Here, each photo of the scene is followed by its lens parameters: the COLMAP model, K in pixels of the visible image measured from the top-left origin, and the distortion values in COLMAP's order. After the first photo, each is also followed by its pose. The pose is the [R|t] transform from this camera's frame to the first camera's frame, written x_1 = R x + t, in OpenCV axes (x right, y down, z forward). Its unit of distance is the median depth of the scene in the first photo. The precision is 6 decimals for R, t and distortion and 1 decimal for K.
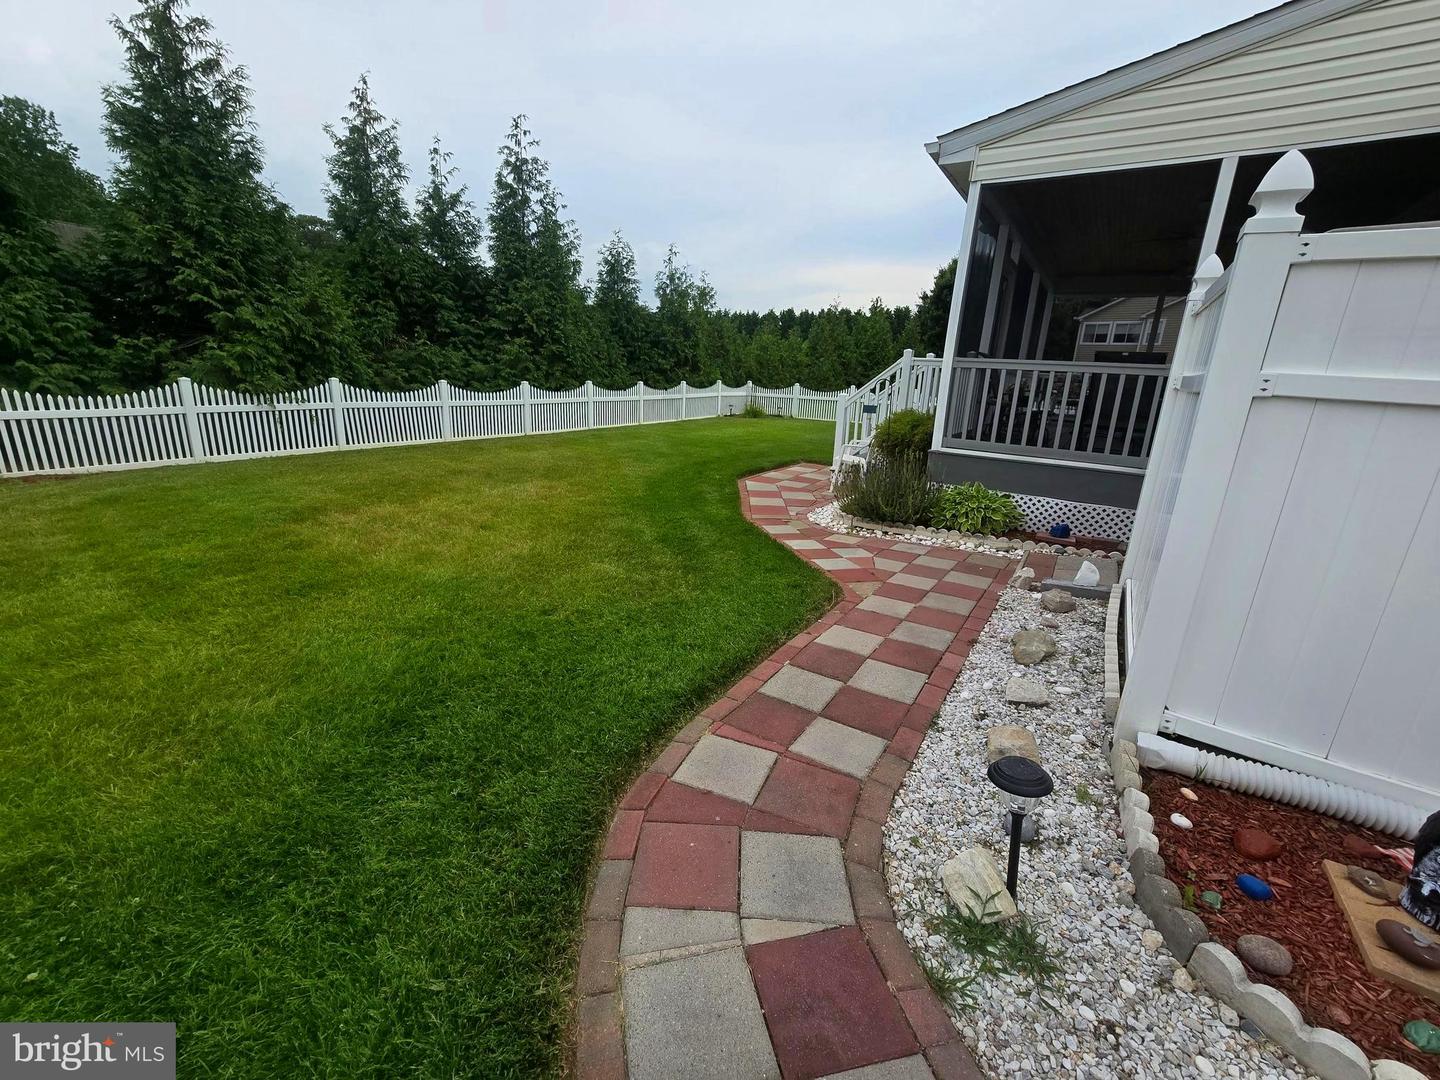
lens RADIAL K [[595.6, 0, 710.6], [0, 595.6, 529.5], [0, 0, 1]] dist [-0.002839, 0.000308]
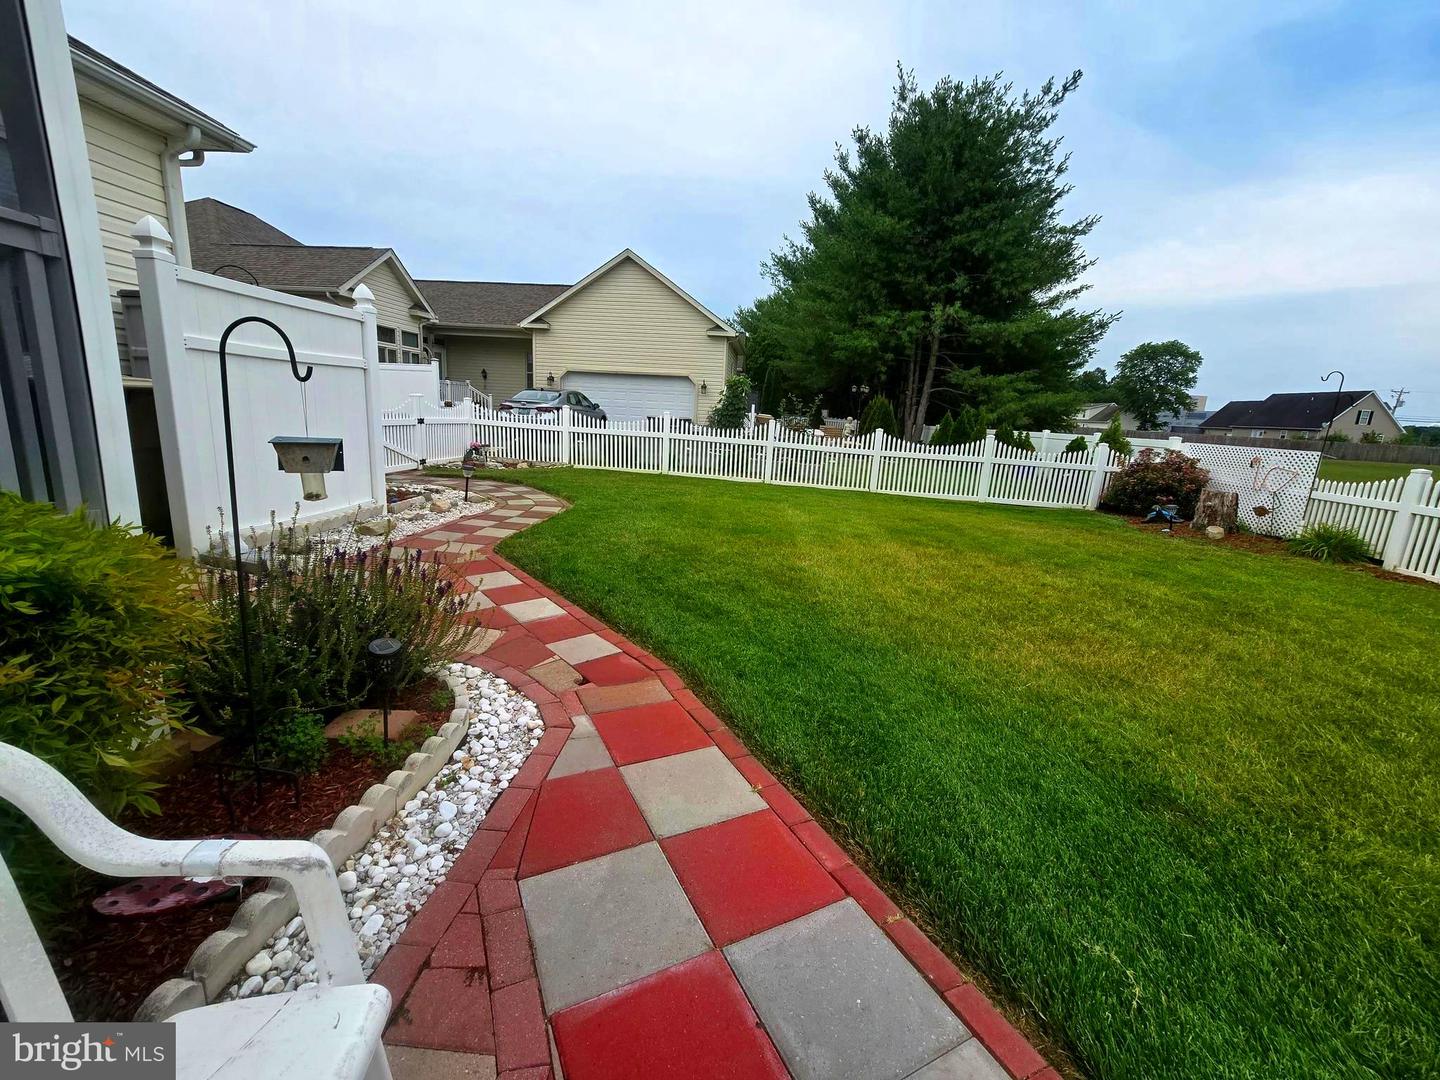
lens RADIAL K [[582.0, 0, 720.0], [0, 582.0, 540.0], [0, 0, 1]] dist [-0.000780, 0.000039]
pose [[-0.871760, 0.005997, -0.489896, 0.089440], [-0.223115, 0.885360, 0.407868, -0.111617], [0.436180, 0.464867, -0.770484, 0.468184]]
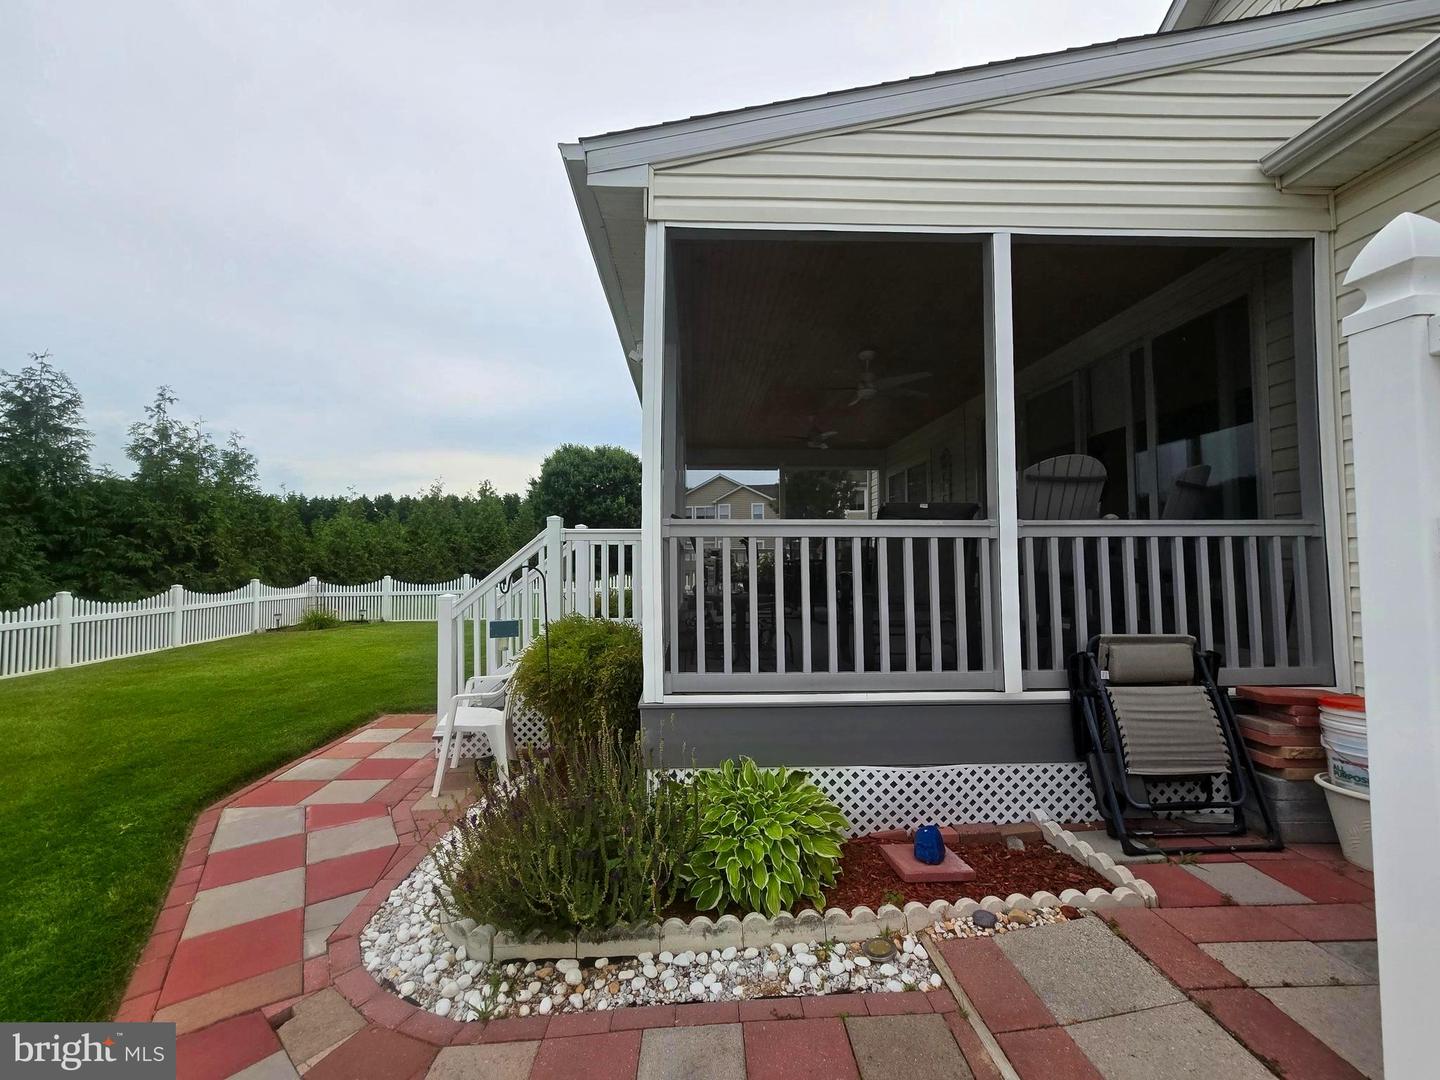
lens RADIAL K [[595.6, 0, 710.6], [0, 595.6, 529.5], [0, 0, 1]] dist [-0.002839, 0.000308]
pose [[0.815166, -0.019381, 0.578903, 0.047465], [0.191059, 0.952501, -0.237147, -0.049483], [-0.546809, 0.303919, 0.780149, 0.190736]]
